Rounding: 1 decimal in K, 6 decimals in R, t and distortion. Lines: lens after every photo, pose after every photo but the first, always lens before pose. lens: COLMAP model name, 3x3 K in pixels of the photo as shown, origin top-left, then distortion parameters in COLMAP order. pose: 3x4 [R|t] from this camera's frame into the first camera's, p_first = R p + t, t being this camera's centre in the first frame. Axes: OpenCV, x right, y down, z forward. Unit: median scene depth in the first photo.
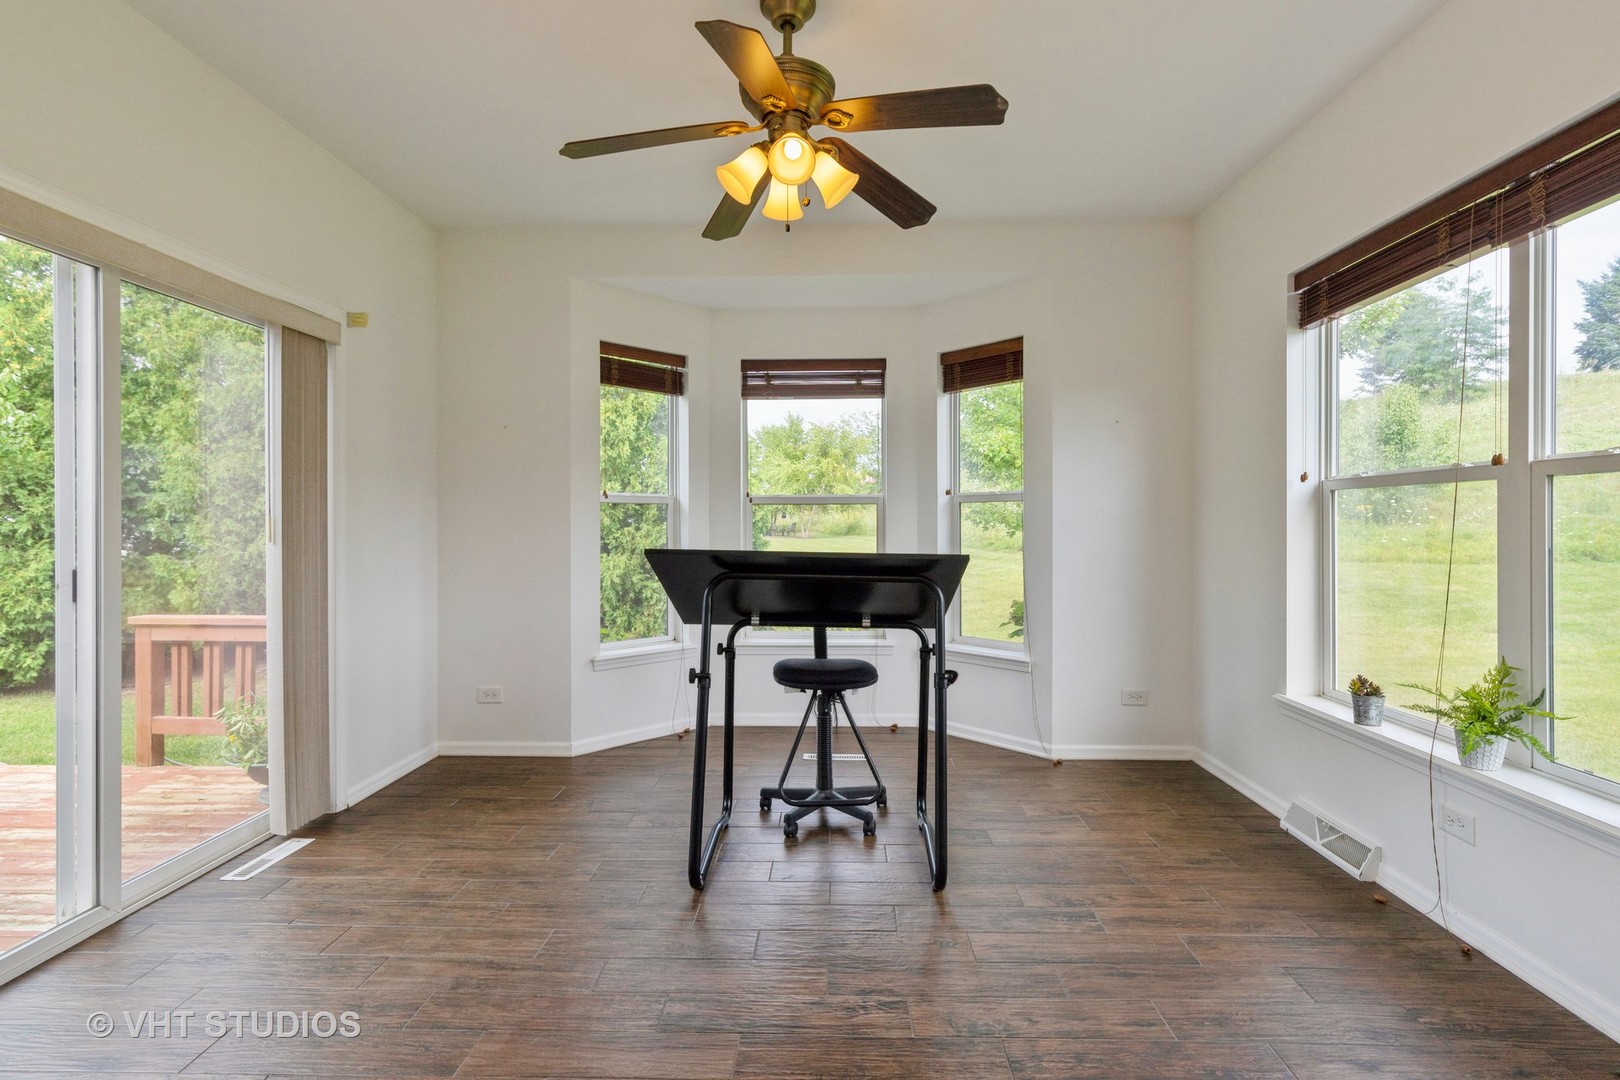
lens RADIAL K [[766.0, 0, 814.5], [0, 766.0, 524.1], [0, 0, 1]] dist [0.002017, 0.000110]
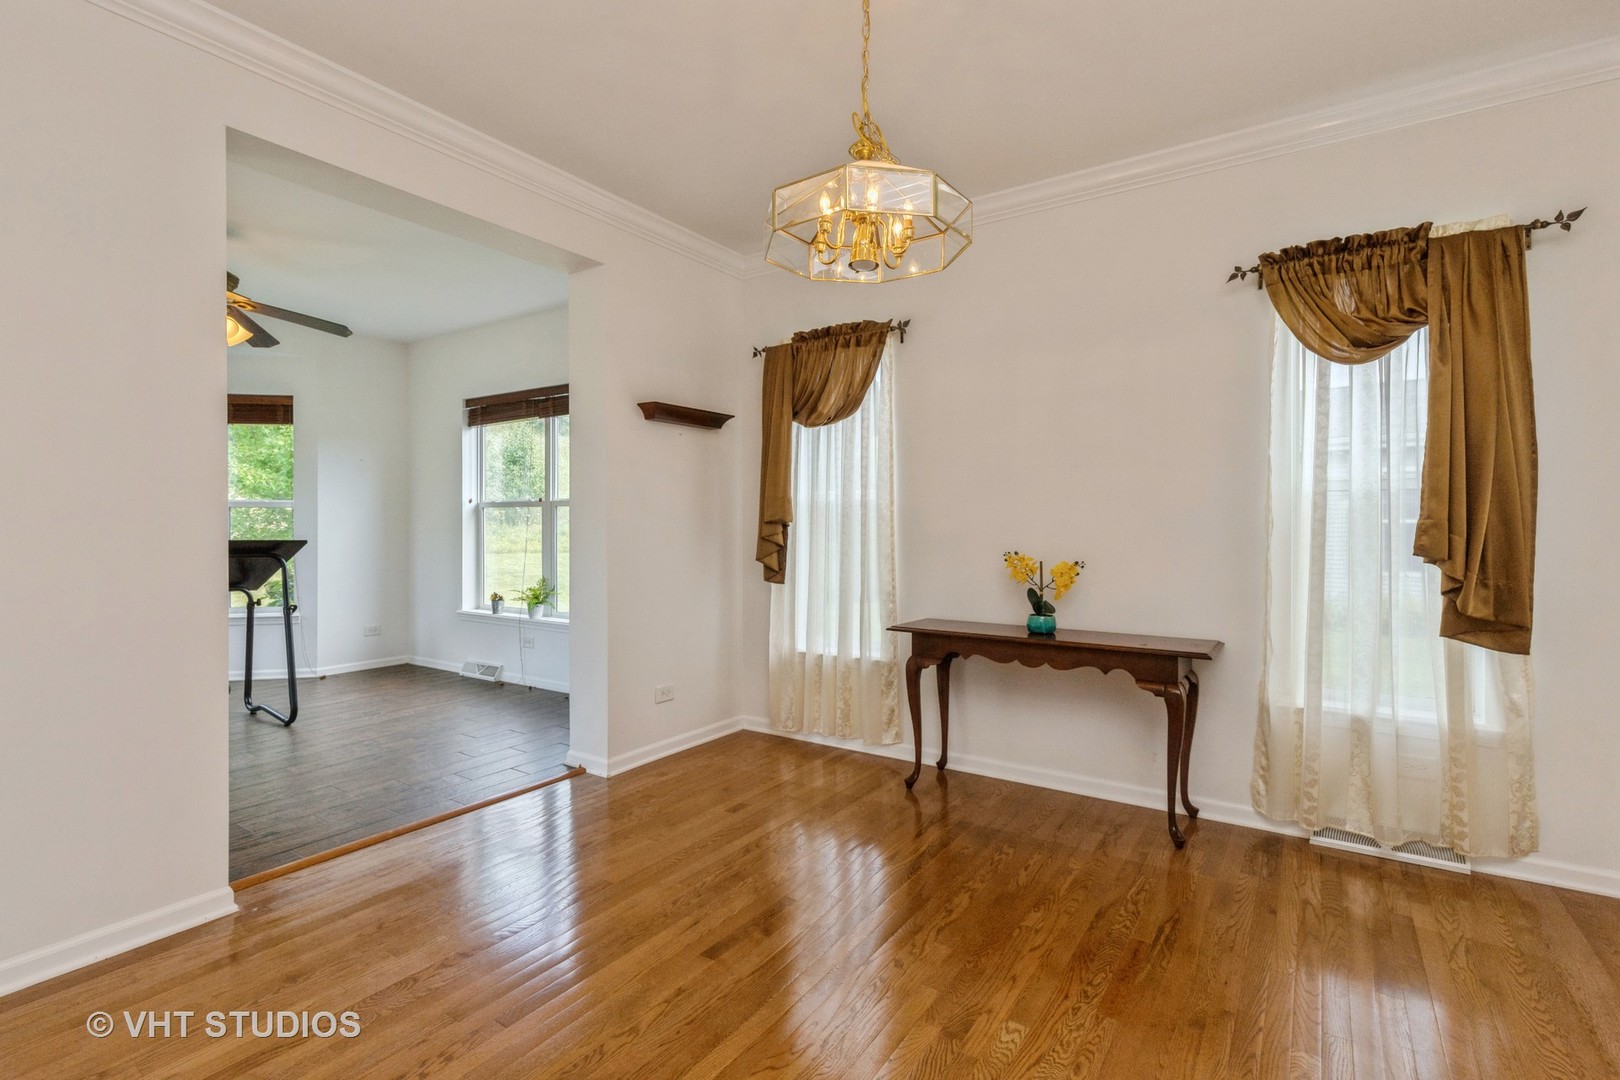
lens RADIAL K [[757.8, 0, 810.8], [0, 757.8, 525.2], [0, 0, 1]] dist [0.009839, 0.000394]
pose [[0.531997, -0.000380, 0.846746, -0.579047], [0.000256, 1.000000, 0.000288, 0.002253], [-0.846746, 0.000063, 0.531997, -0.824909]]
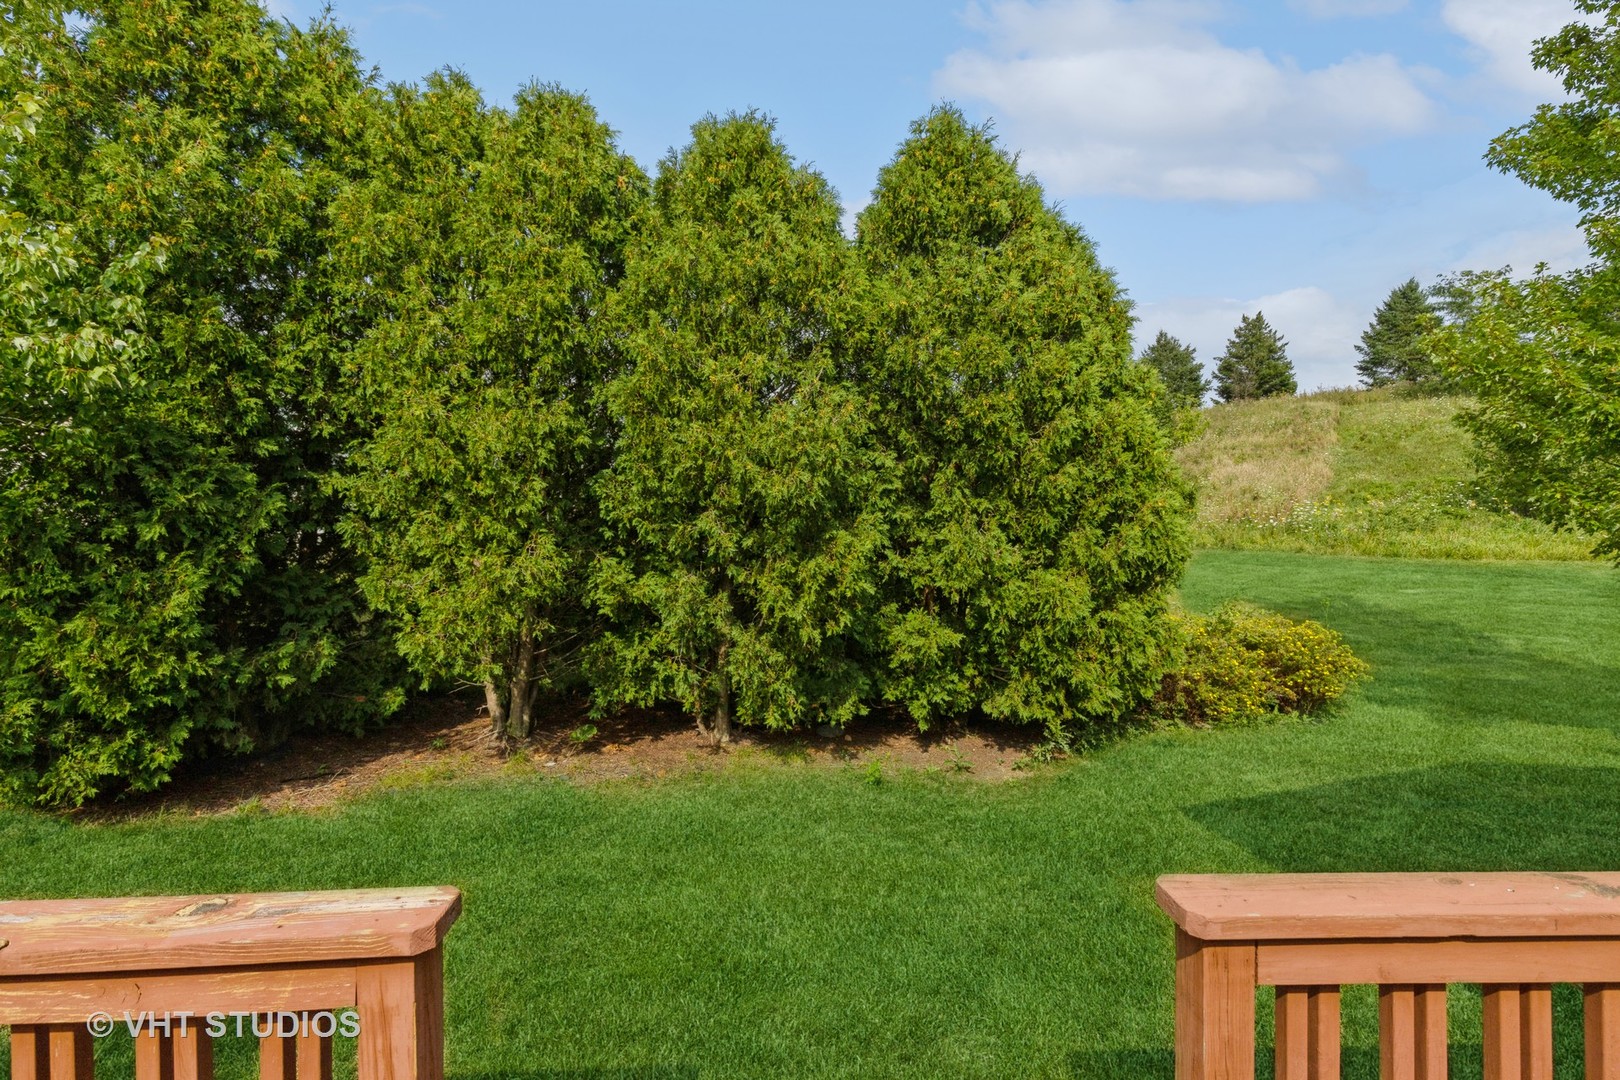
lens RADIAL K [[742.4, 0, 816.7], [0, 742.4, 523.0], [0, 0, 1]] dist [0.006567, -0.000387]
pose [[0.997130, 0.006810, 0.075396, -1.449606], [-0.008507, 0.999717, 0.022214, -0.047066], [-0.075224, -0.022791, 0.996906, 1.017157]]
